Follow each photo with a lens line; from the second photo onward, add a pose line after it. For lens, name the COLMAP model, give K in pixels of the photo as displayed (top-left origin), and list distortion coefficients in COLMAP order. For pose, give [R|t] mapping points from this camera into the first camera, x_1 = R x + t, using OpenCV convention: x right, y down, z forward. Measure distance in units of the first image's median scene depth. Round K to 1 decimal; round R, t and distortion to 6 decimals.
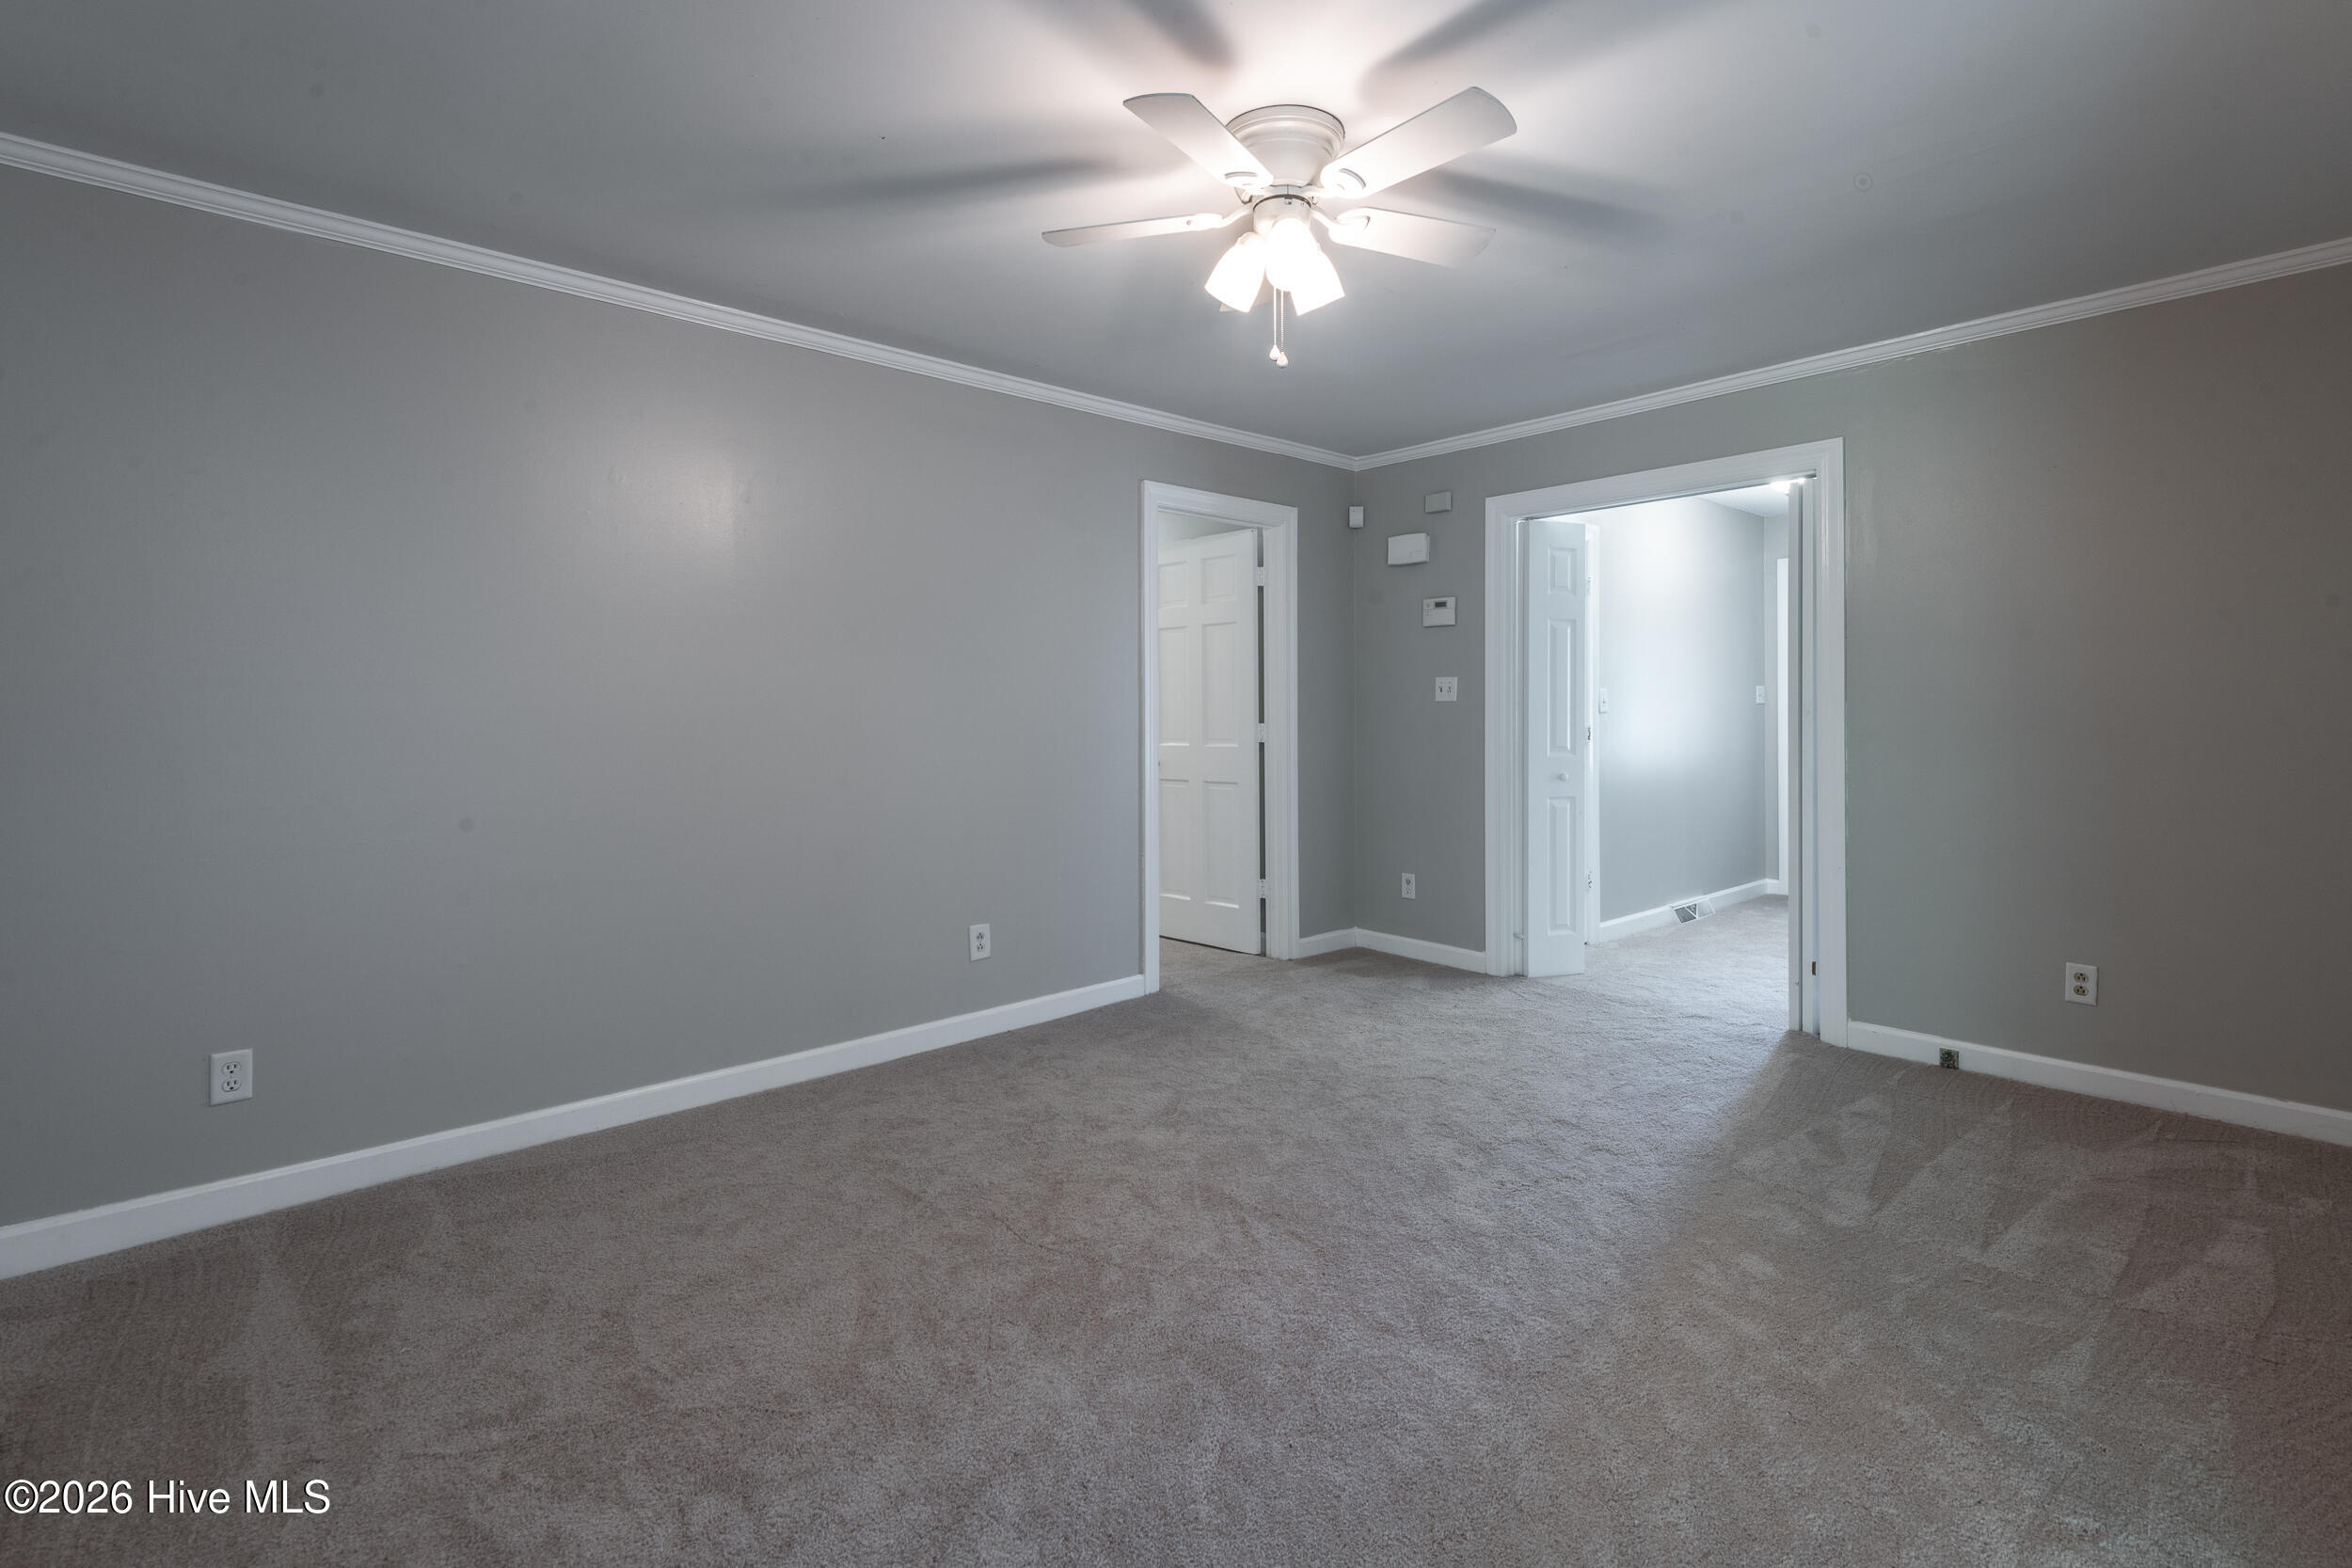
lens RADIAL K [[1107.7, 0, 1176.1], [0, 1107.7, 728.7], [0, 0, 1]] dist [0.024967, -0.000283]
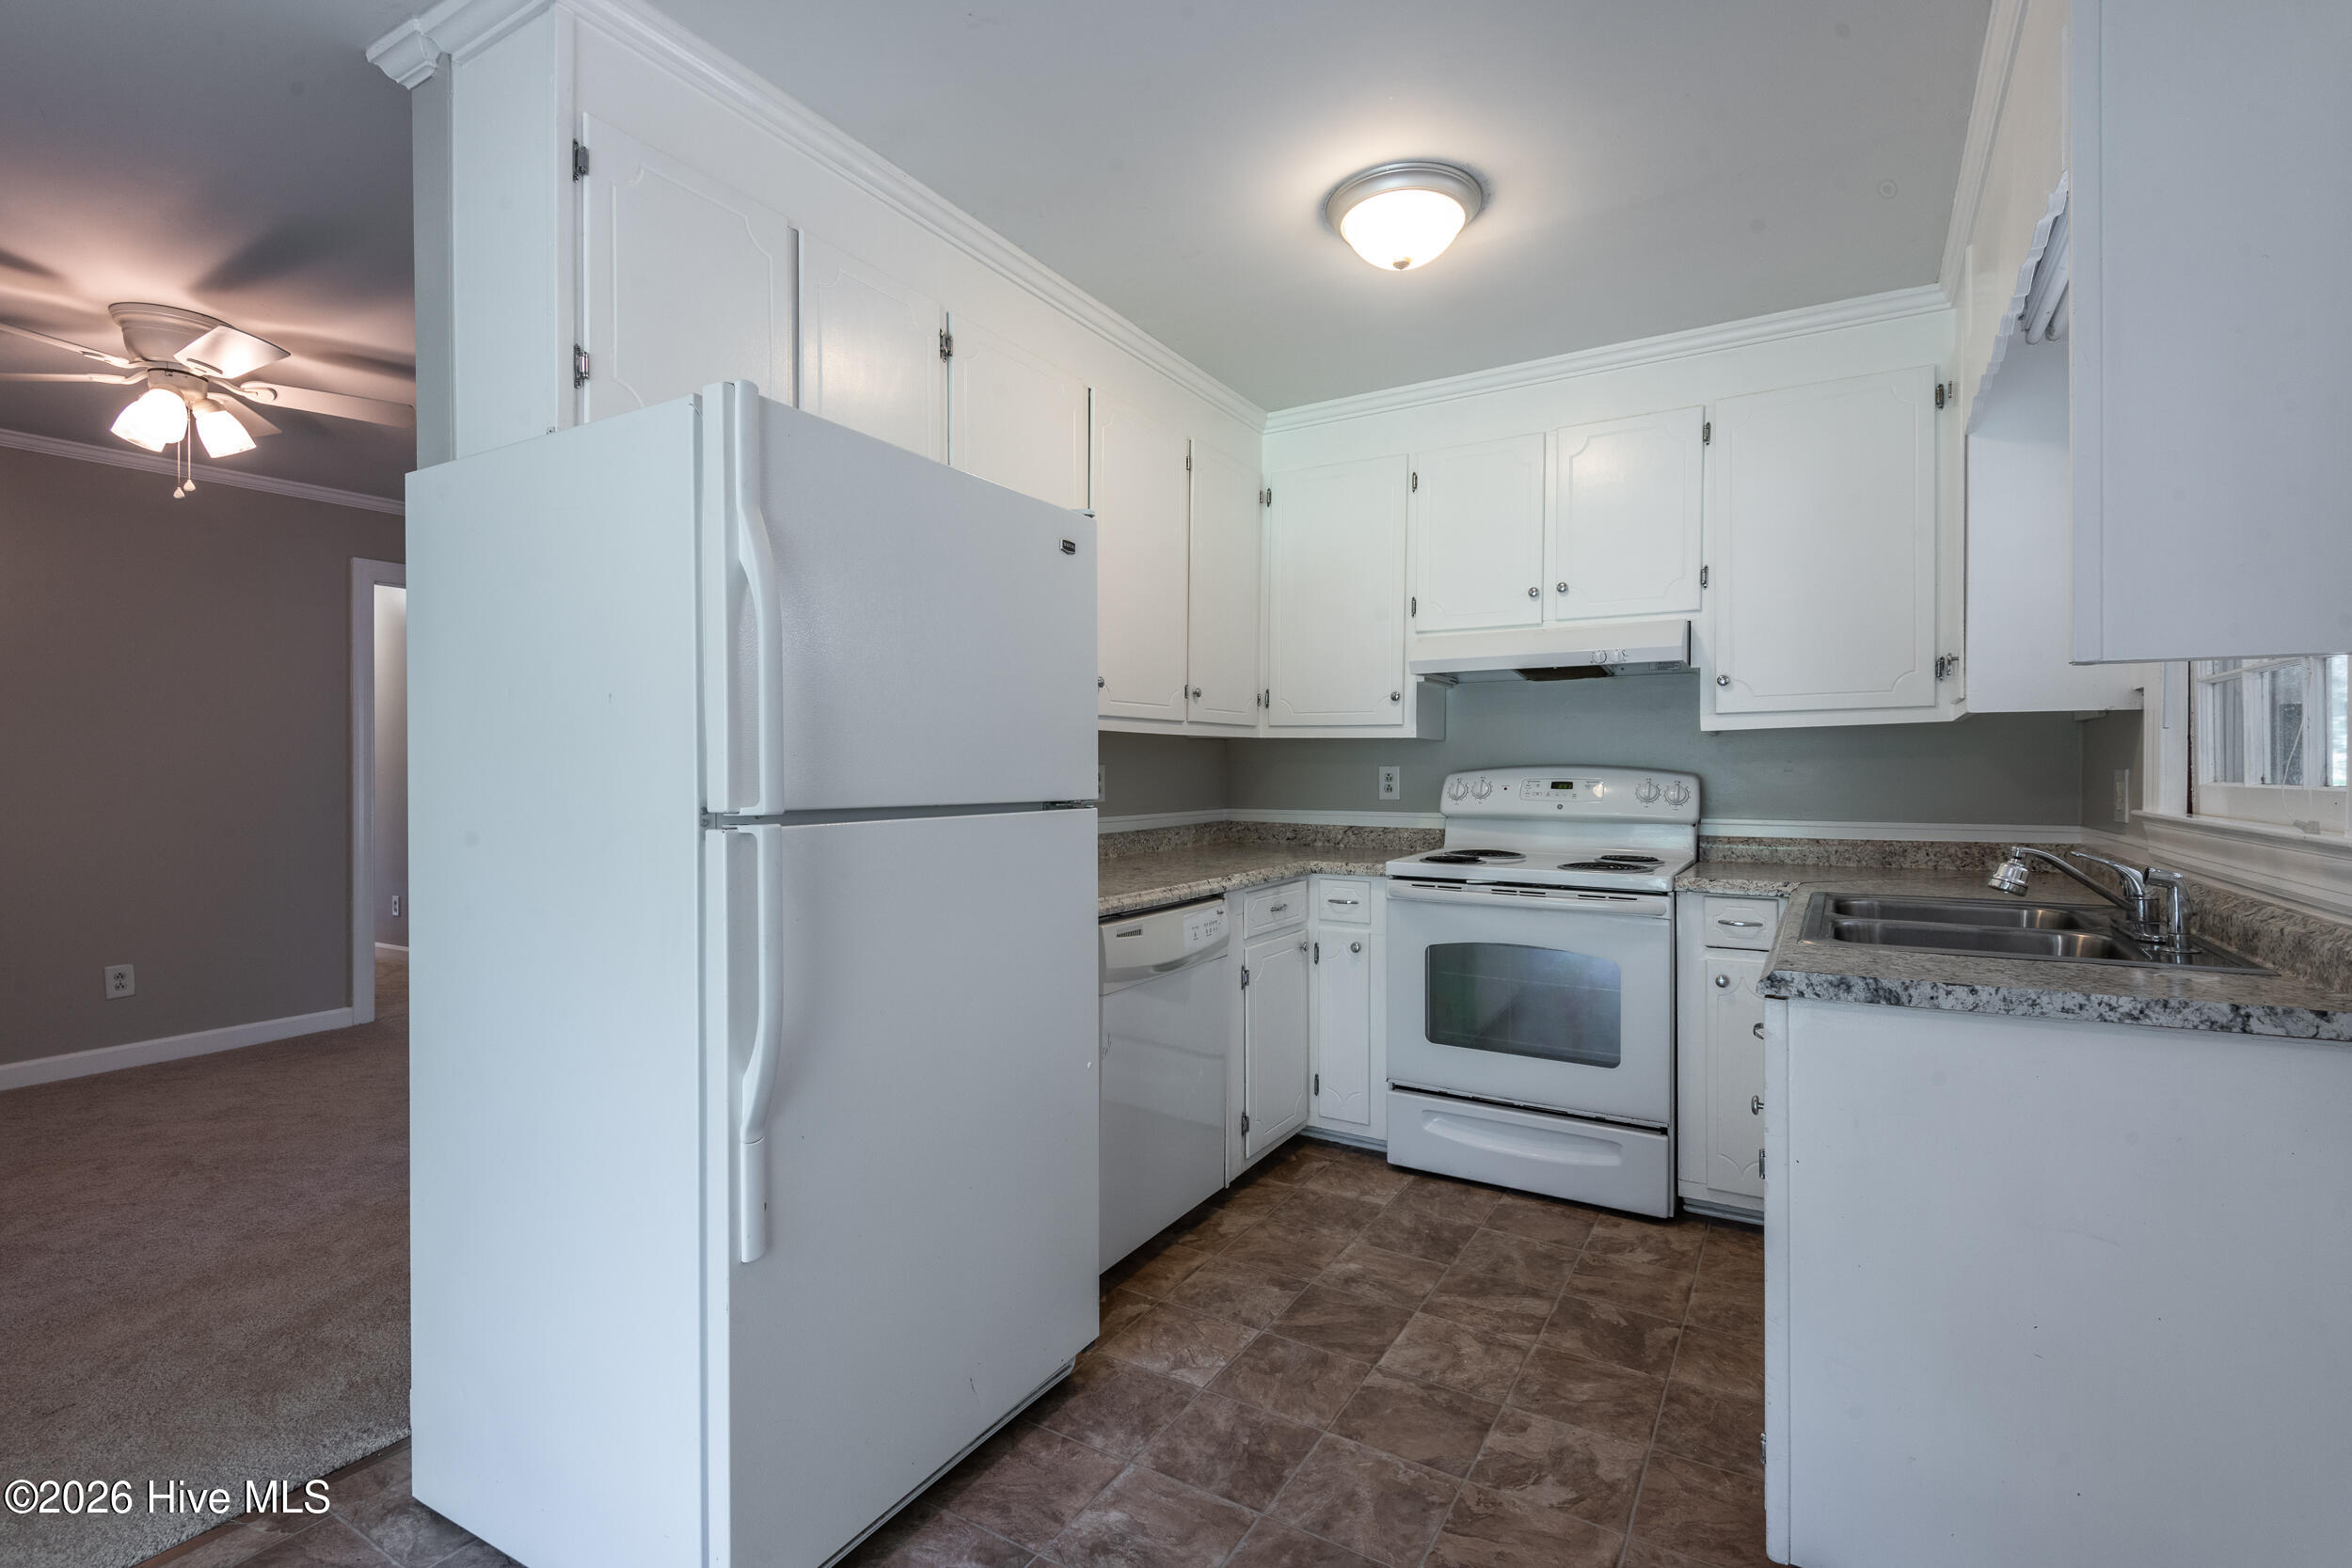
lens RADIAL K [[1069.8, 0, 1141.5], [0, 1069.8, 790.6], [0, 0, 1]] dist [0.024506, -0.017330]
pose [[0.951741, 0.001120, 0.306900, 0.610932], [-0.000980, 0.999999, -0.000609, 0.008383], [-0.306900, 0.000279, 0.951742, -0.414315]]
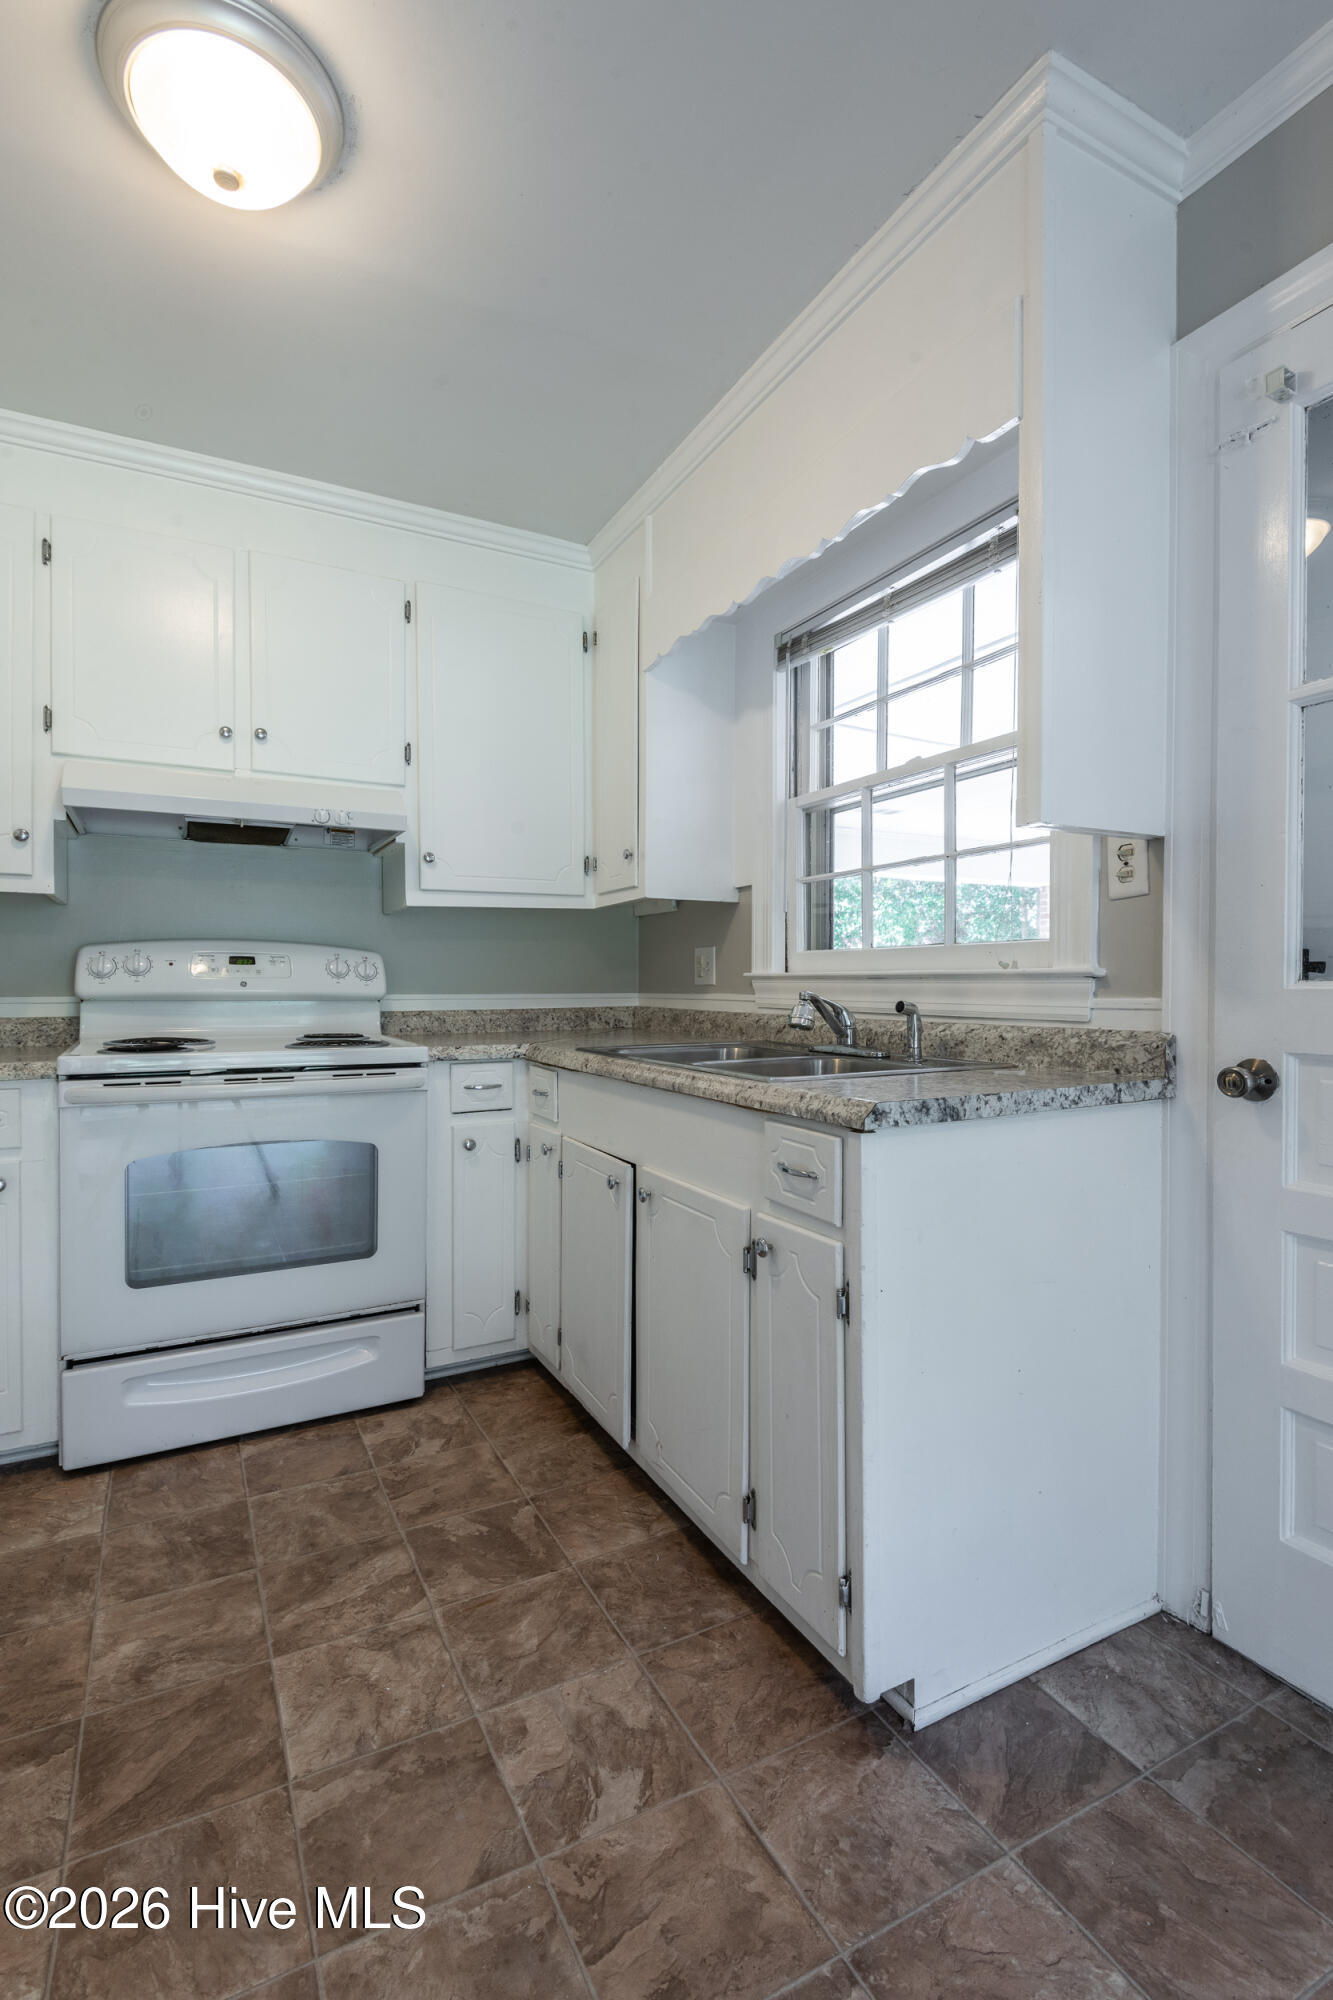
lens RADIAL K [[932.6, 0, 730.2], [0, 932.6, 996.1], [0, 0, 1]] dist [0.026100, -0.015438]
pose [[0.210944, -0.012708, 0.977416, 0.612288], [0.012502, 0.999869, 0.010302, 0.036118], [-0.977418, 0.010046, 0.211075, -0.060174]]
